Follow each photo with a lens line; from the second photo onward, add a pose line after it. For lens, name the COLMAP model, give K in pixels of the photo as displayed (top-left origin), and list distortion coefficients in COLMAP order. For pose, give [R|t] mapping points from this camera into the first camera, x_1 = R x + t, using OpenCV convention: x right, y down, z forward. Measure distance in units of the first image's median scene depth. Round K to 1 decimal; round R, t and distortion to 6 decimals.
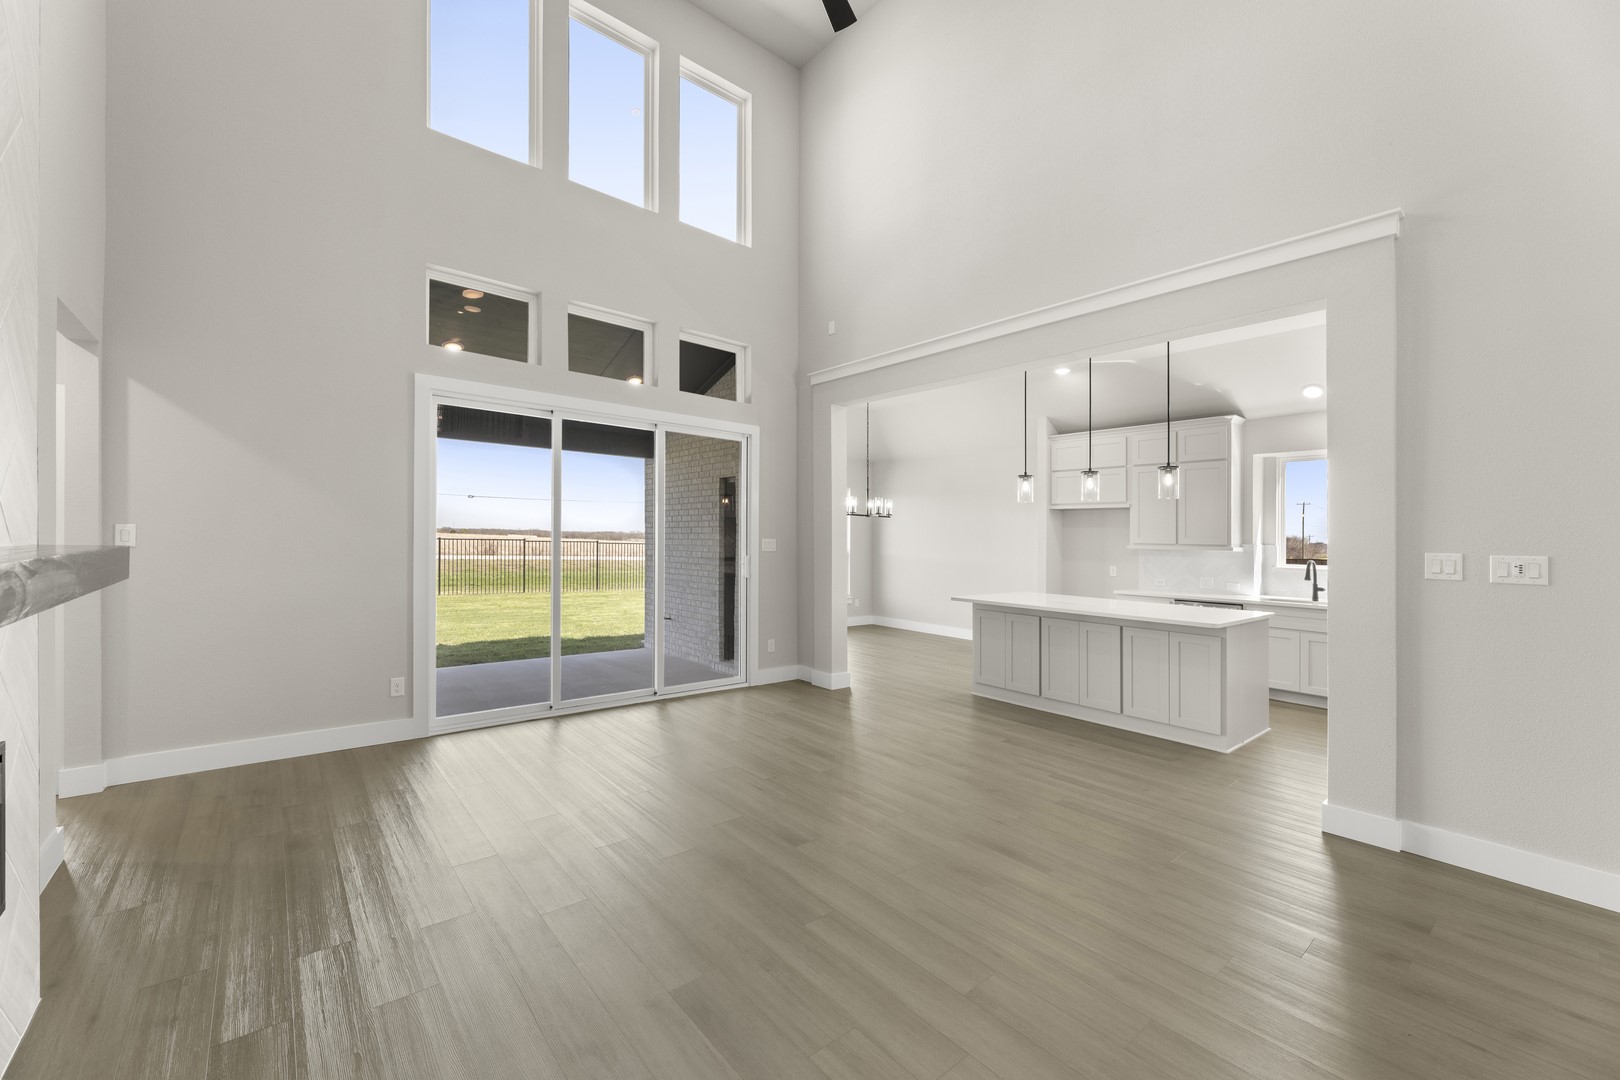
lens RADIAL K [[654.2, 0, 810.9], [0, 654.2, 538.7], [0, 0, 1]] dist [0.001577, -0.002059]
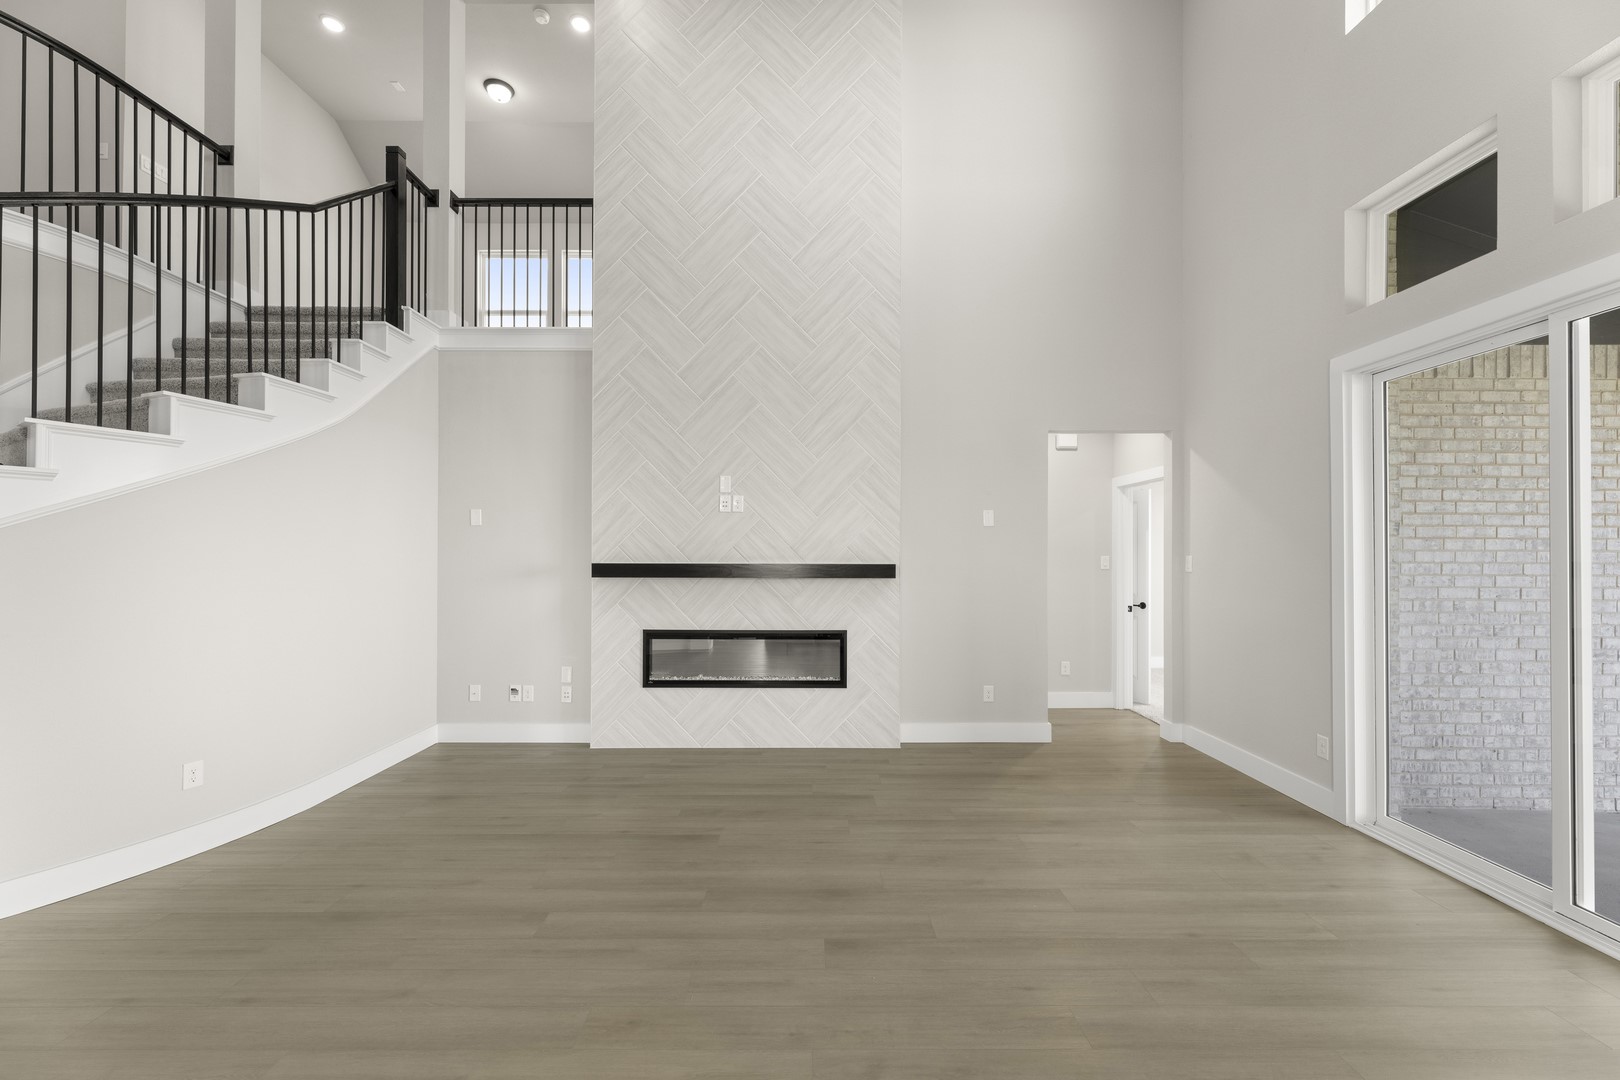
lens RADIAL K [[654.2, 0, 816.7], [0, 654.2, 544.7], [0, 0, 1]] dist [0.001577, -0.002059]
pose [[-0.639643, -0.037454, -0.767759, 0.651651], [-0.016691, 0.999253, -0.034841, 0.018604], [0.768490, -0.009472, -0.639791, 1.601859]]
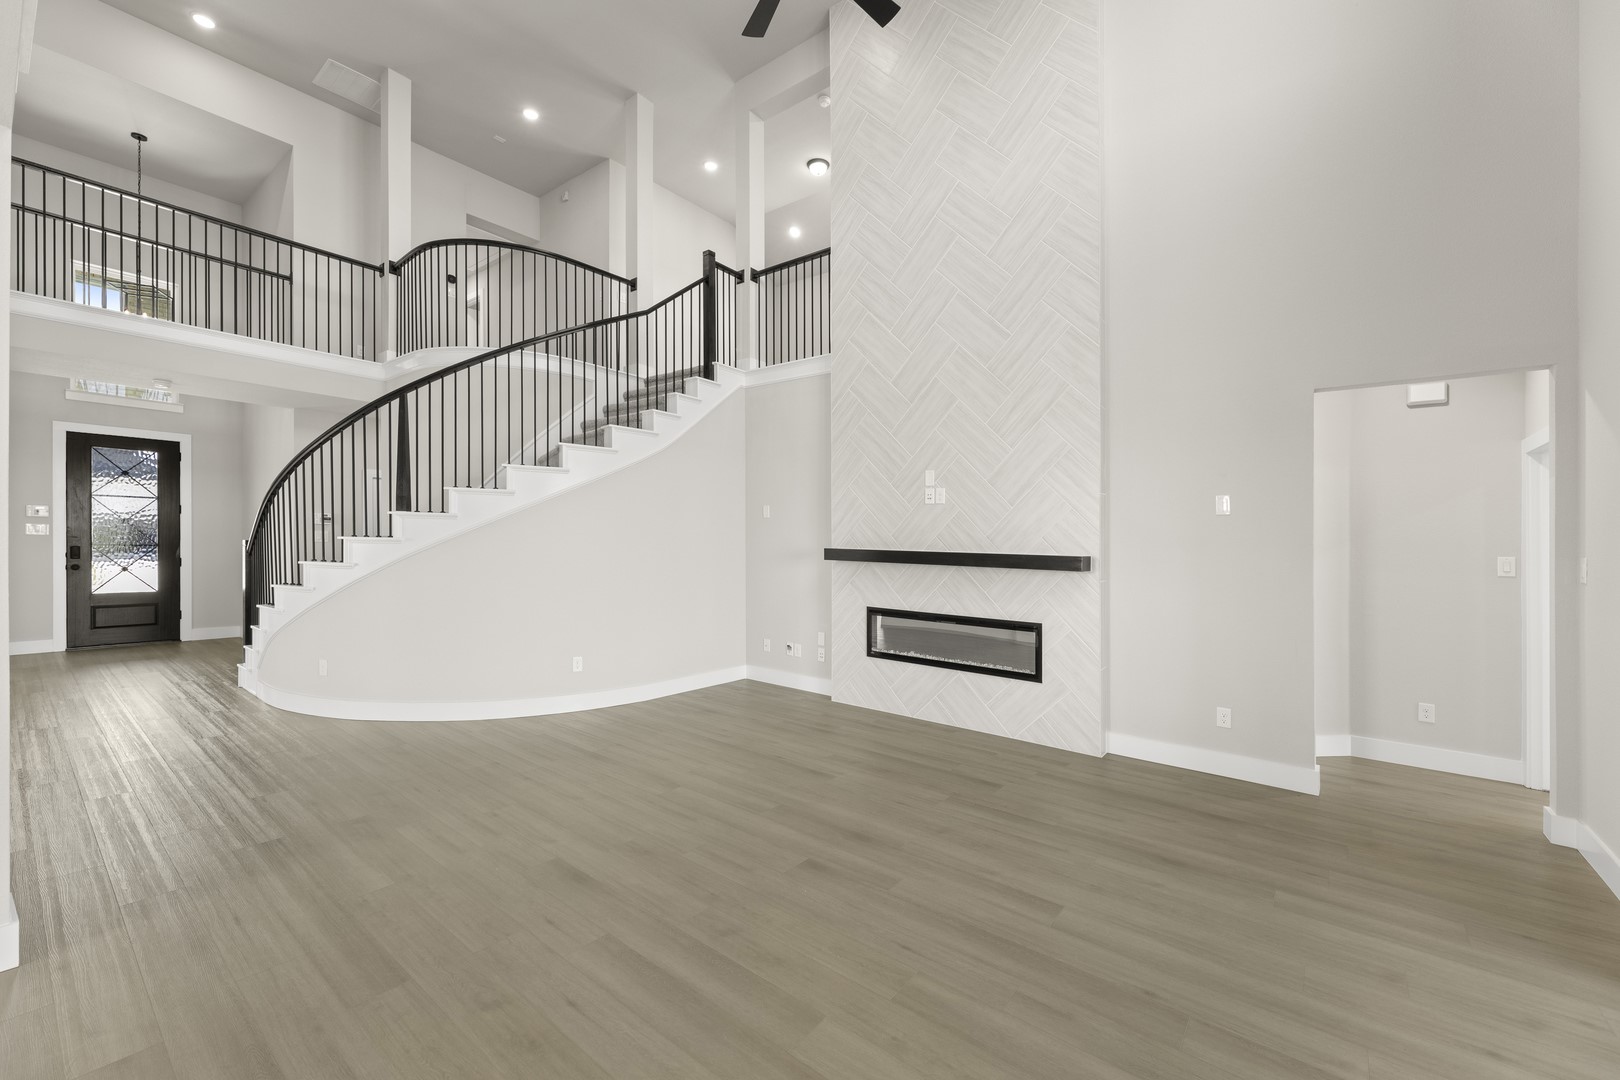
lens RADIAL K [[654.2, 0, 810.9], [0, 654.2, 543.3], [0, 0, 1]] dist [0.001577, -0.002059]
pose [[-0.979425, -0.044963, -0.196737, 0.195150], [-0.045445, 0.998965, -0.002070, 0.008461], [0.196627, 0.006913, -0.980454, 2.064999]]
